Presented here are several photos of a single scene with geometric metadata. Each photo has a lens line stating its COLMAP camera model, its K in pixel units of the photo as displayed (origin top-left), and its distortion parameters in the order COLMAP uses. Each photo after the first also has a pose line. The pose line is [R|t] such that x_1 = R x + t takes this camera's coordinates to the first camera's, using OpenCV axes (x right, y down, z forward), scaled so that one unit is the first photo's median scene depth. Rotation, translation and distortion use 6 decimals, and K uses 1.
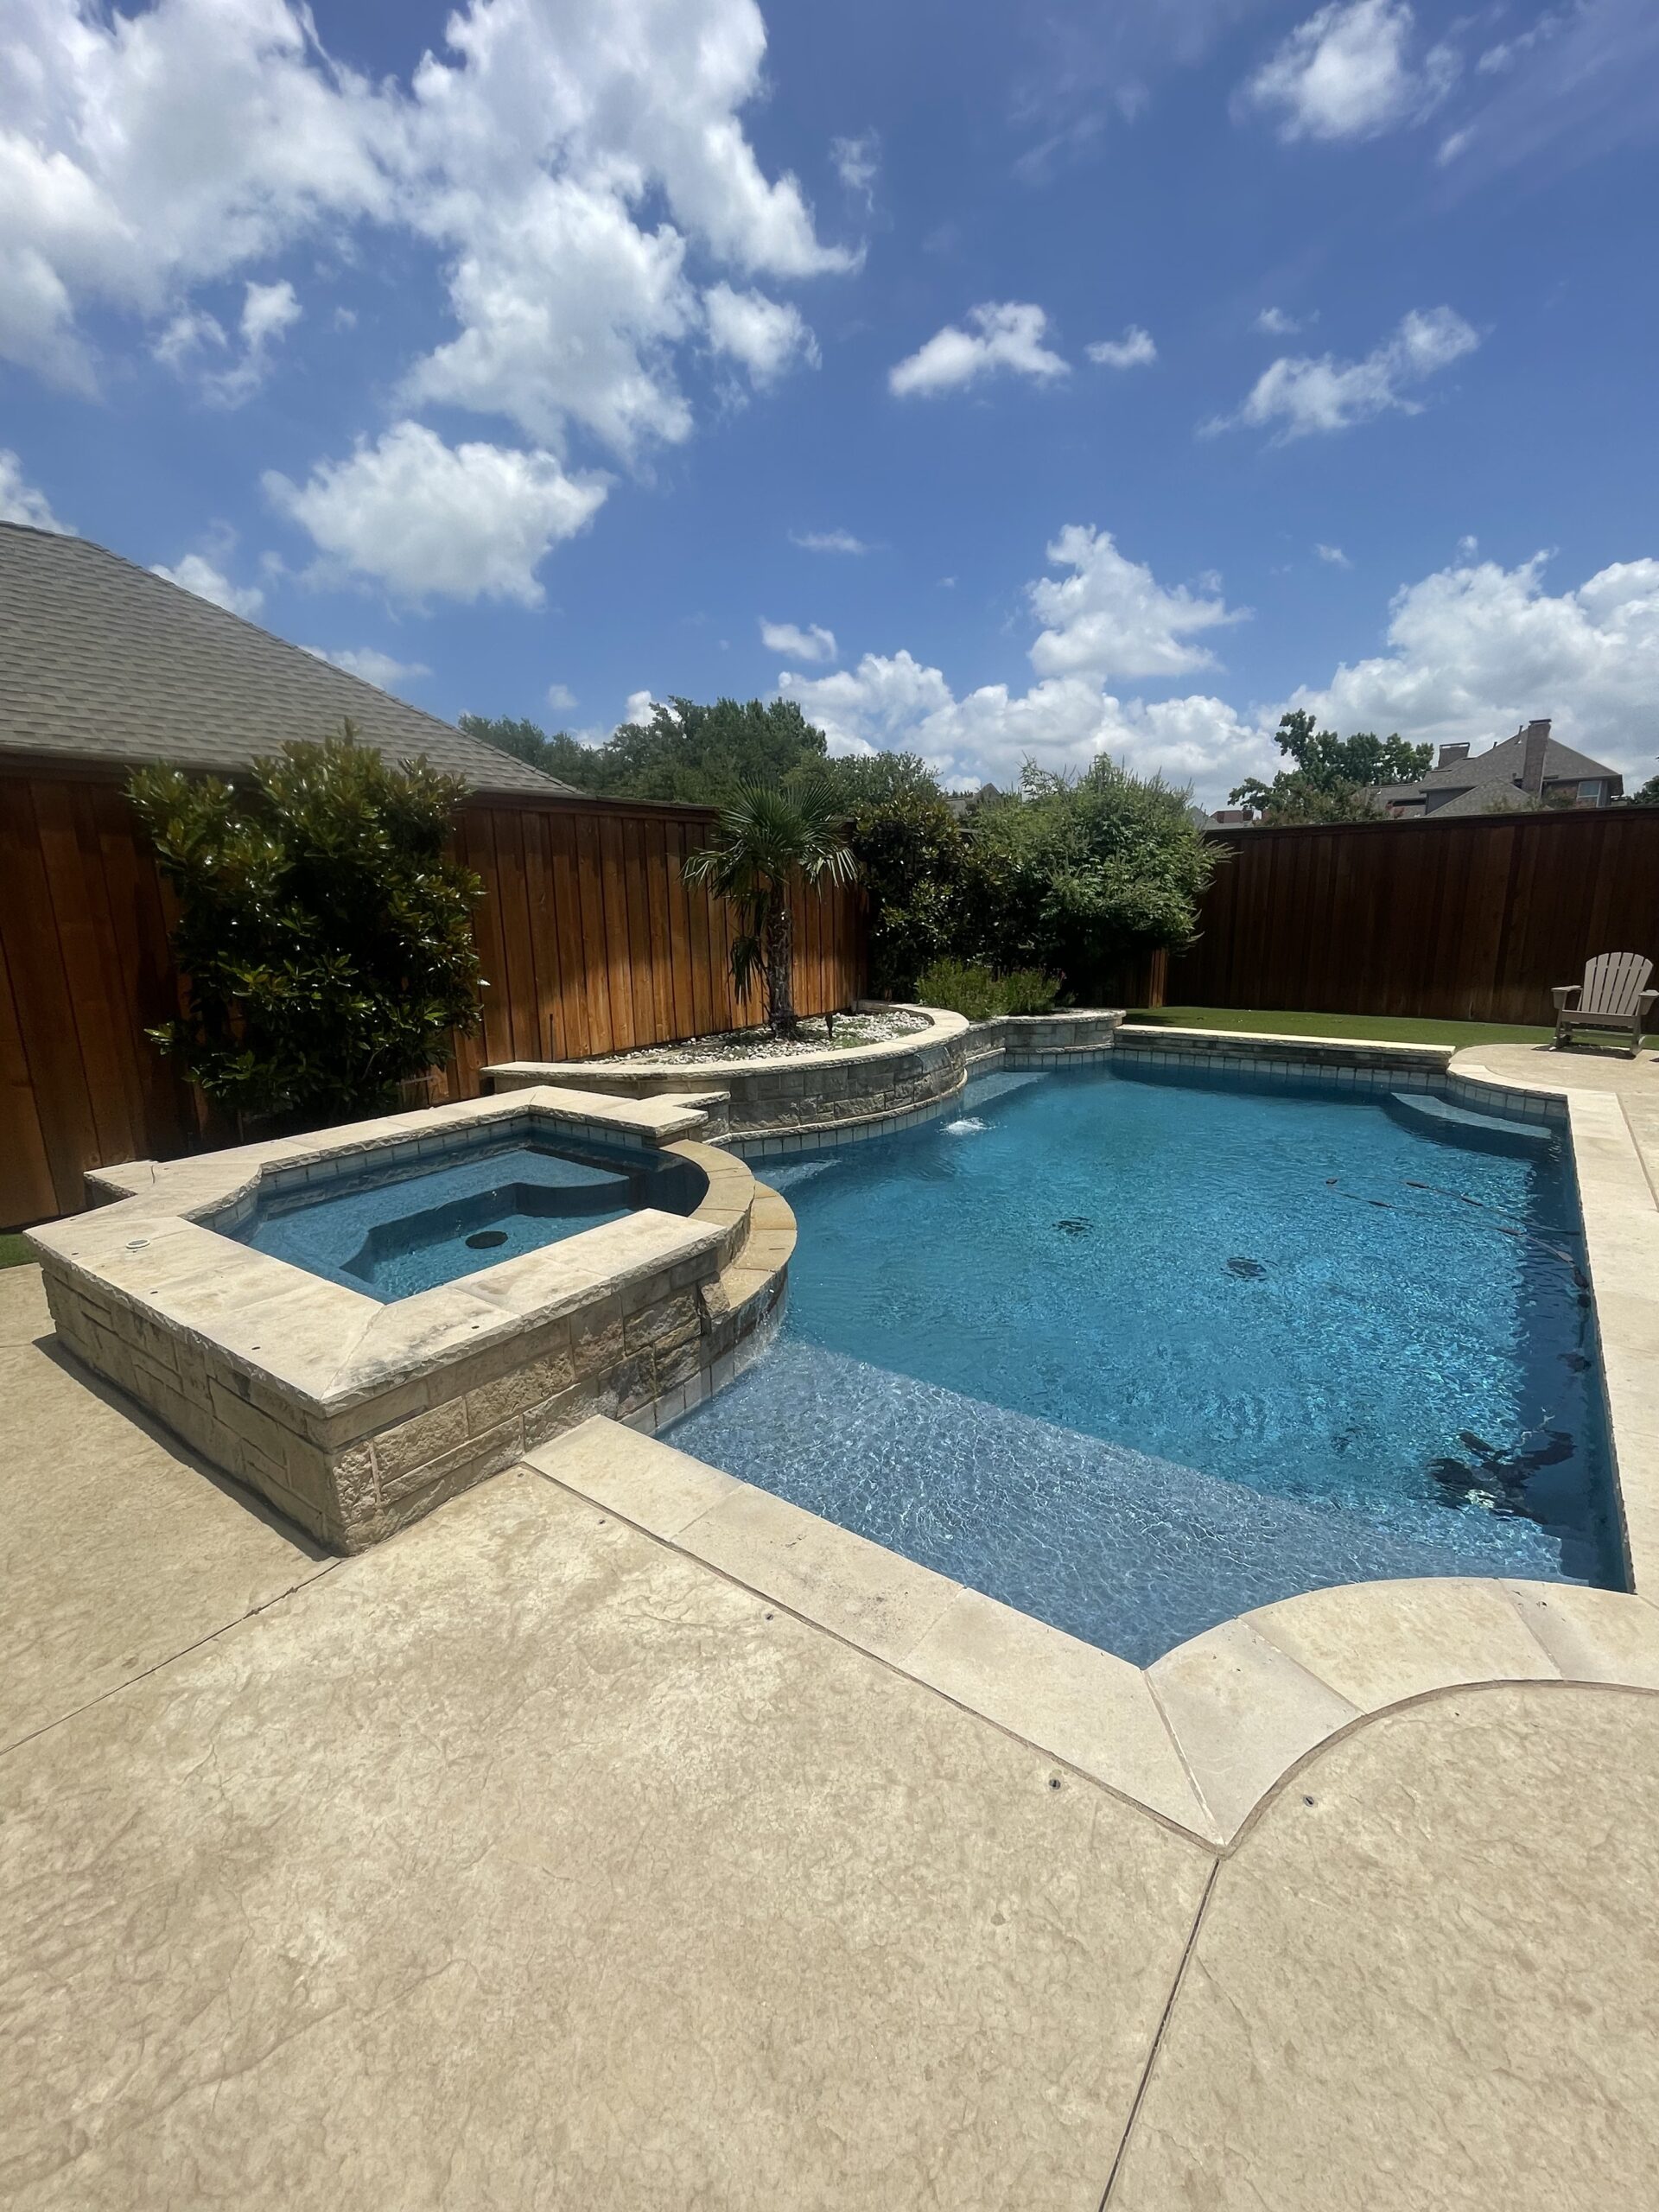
lens RADIAL K [[943.6, 0, 825.5], [0, 943.6, 1103.8], [0, 0, 1]] dist [0.001660, -0.001800]
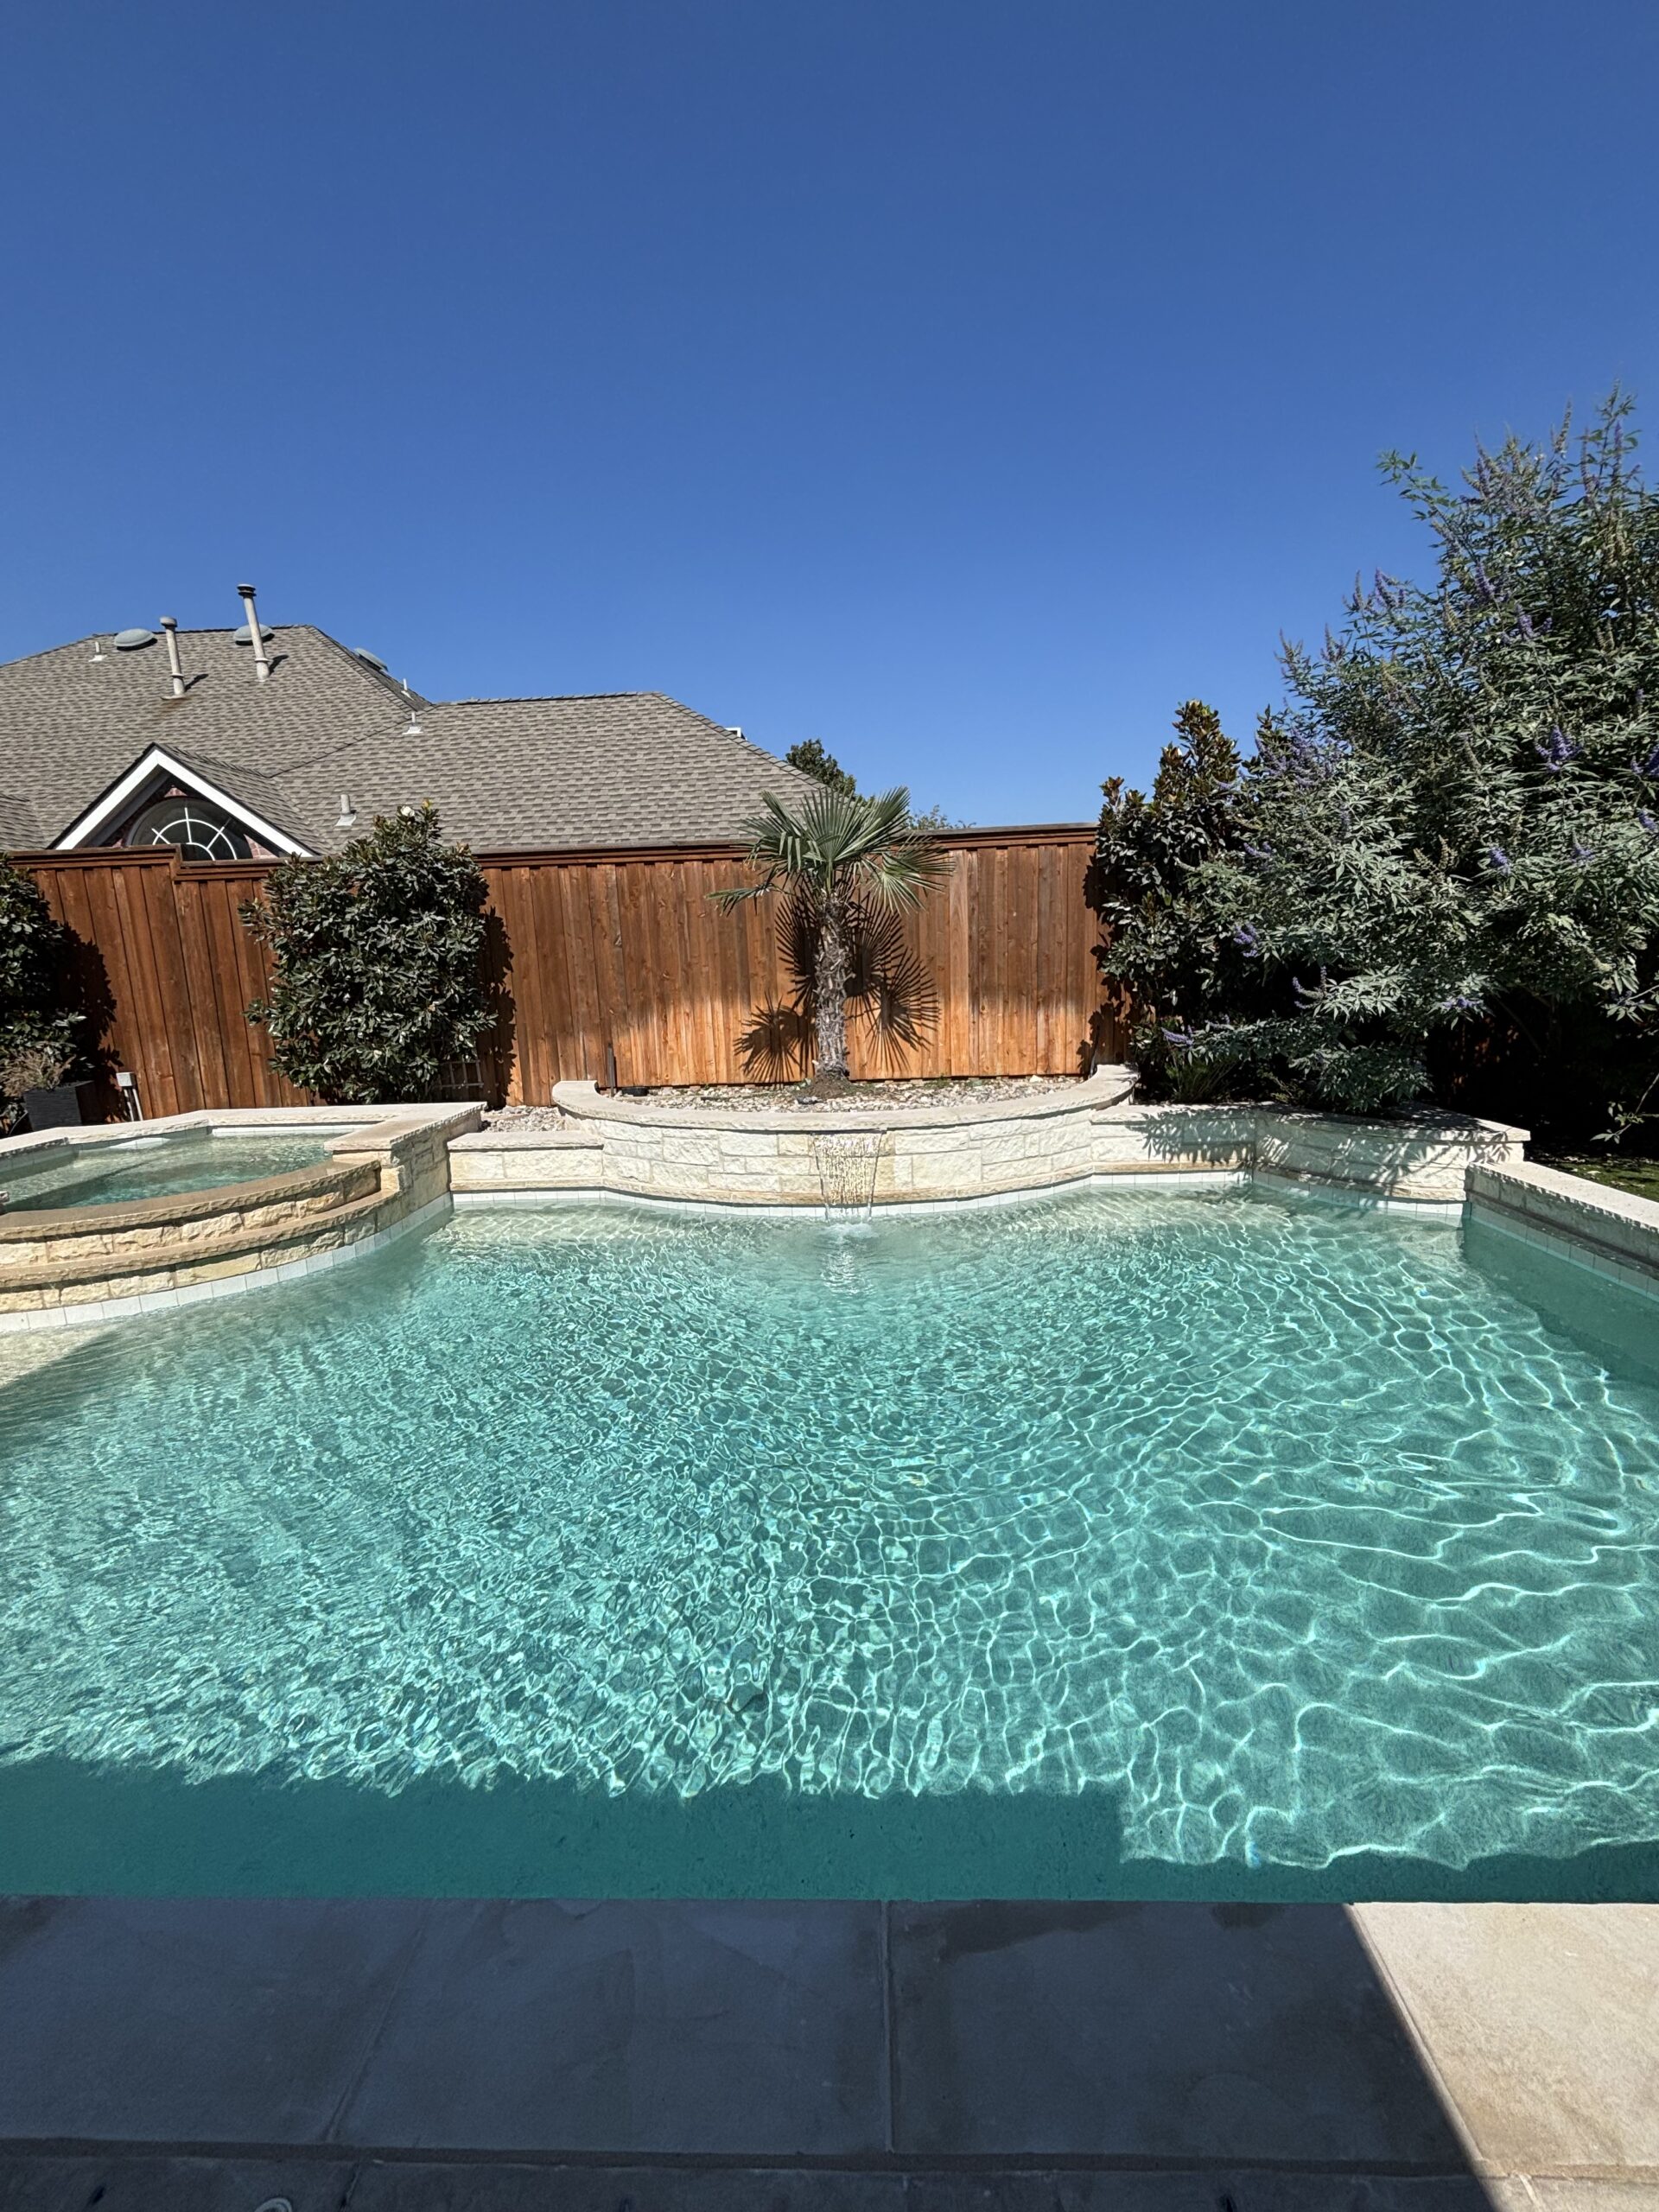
lens RADIAL K [[903.3, 0, 839.1], [0, 903.3, 1101.5], [0, 0, 1]] dist [0.000305, -0.000516]
pose [[0.563694, 0.131786, -0.815403, 0.652445], [-0.153964, 0.986652, 0.053027, -0.111529], [0.811508, 0.095652, 0.576460, 0.549137]]
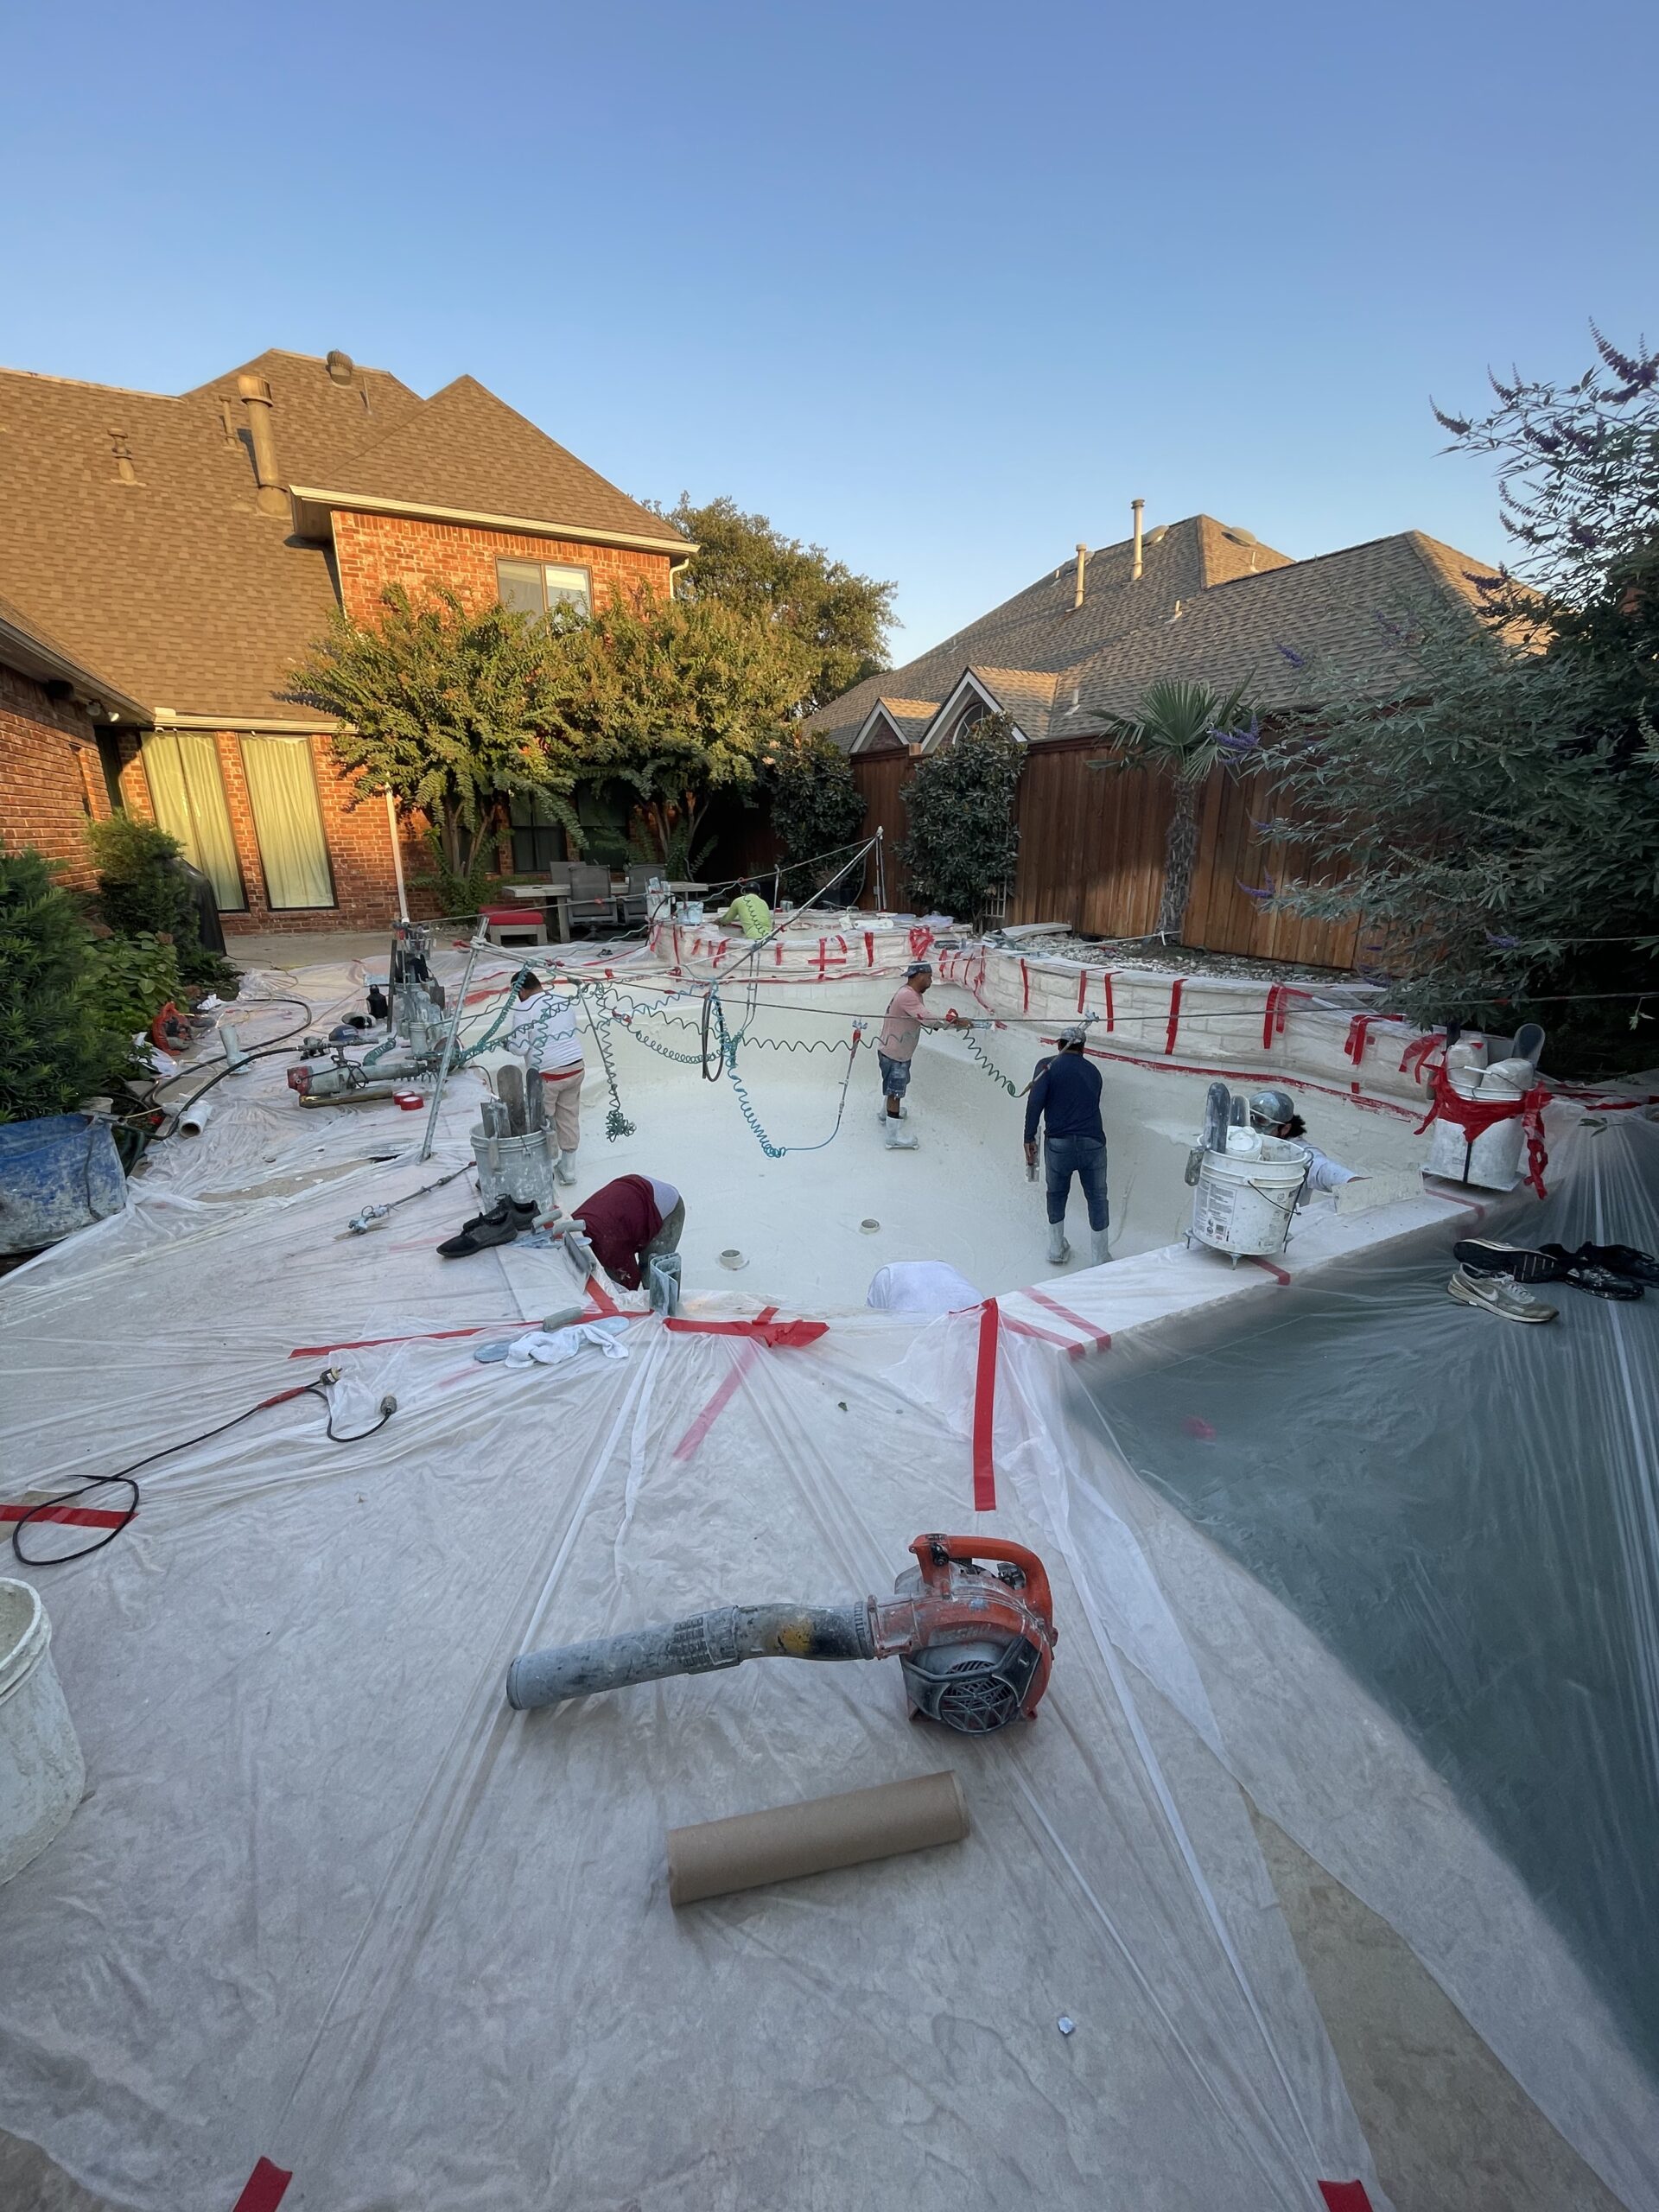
lens RADIAL K [[897.0, 0, 833.5], [0, 897.0, 1104.1], [0, 0, 1]] dist [-0.004525, 0.000894]
pose [[-0.432804, 0.281150, -0.856525, 0.975045], [-0.190005, 0.900331, 0.391539, -0.240087], [0.881237, 0.332204, -0.336247, 1.098604]]
